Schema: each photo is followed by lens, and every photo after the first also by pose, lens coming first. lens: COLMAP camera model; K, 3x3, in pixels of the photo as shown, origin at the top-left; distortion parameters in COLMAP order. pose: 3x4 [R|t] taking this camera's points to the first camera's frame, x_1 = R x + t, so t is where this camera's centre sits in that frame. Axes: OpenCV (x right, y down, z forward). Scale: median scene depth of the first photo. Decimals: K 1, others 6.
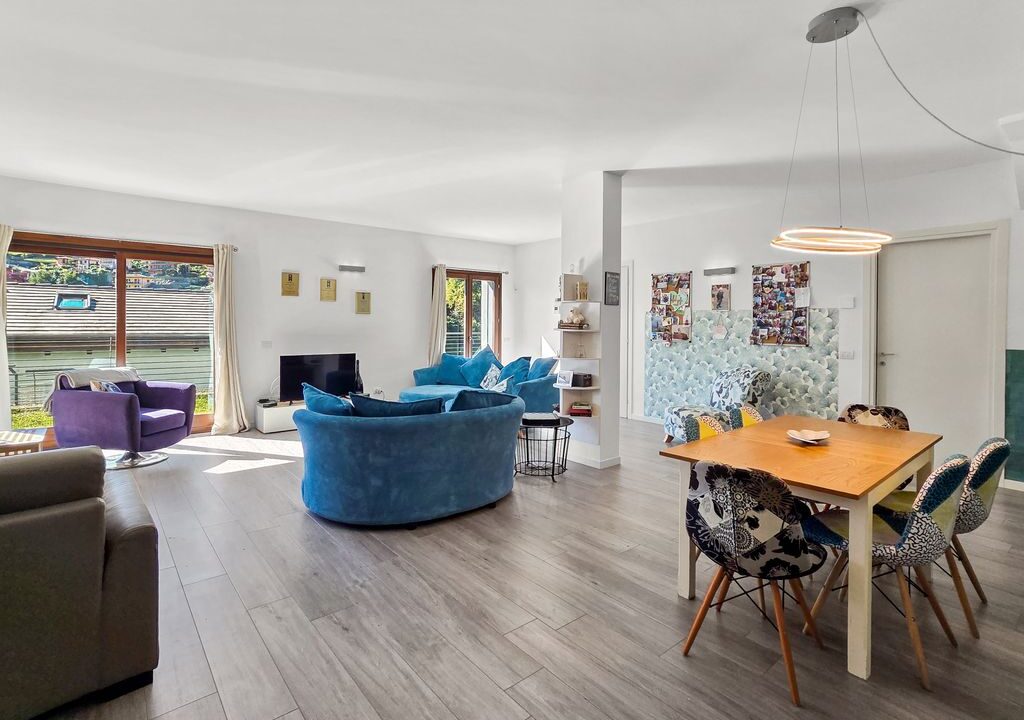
lens RADIAL K [[512.4, 0, 511.5], [0, 512.4, 349.9], [0, 0, 1]] dist [-0.002941, 0.000229]
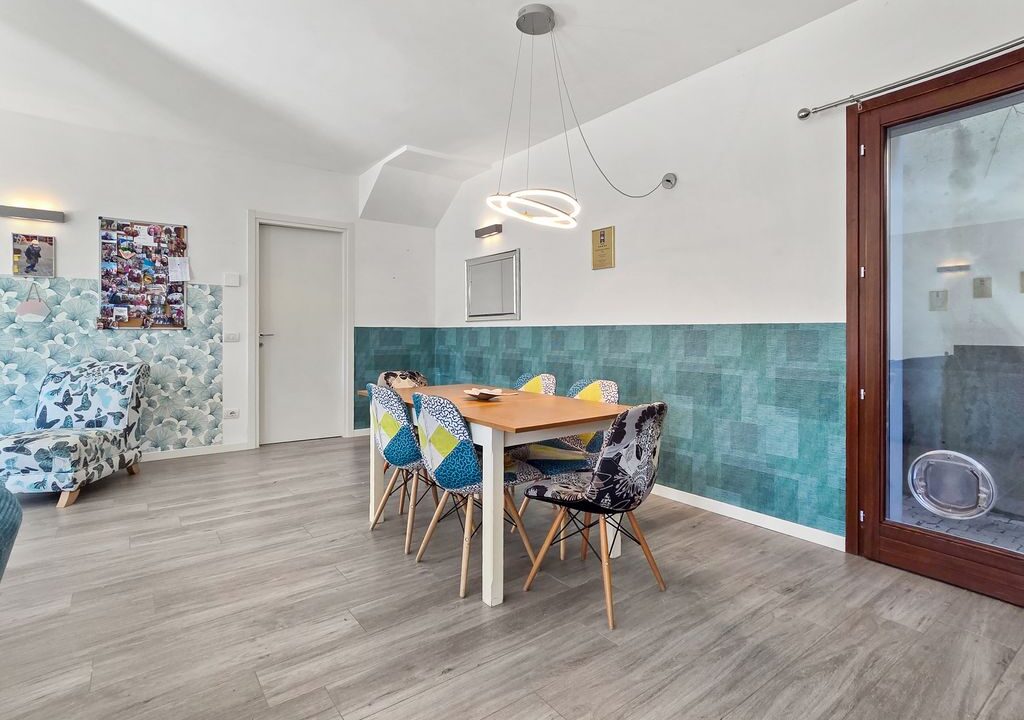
lens RADIAL K [[512.4, 0, 516.5], [0, 512.4, 346.1], [0, 0, 1]] dist [-0.002941, 0.000229]
pose [[0.046436, -0.033939, 0.998345, -0.216537], [0.050818, 0.998209, 0.031570, 0.020417], [-0.997628, 0.049268, 0.048077, 0.419515]]
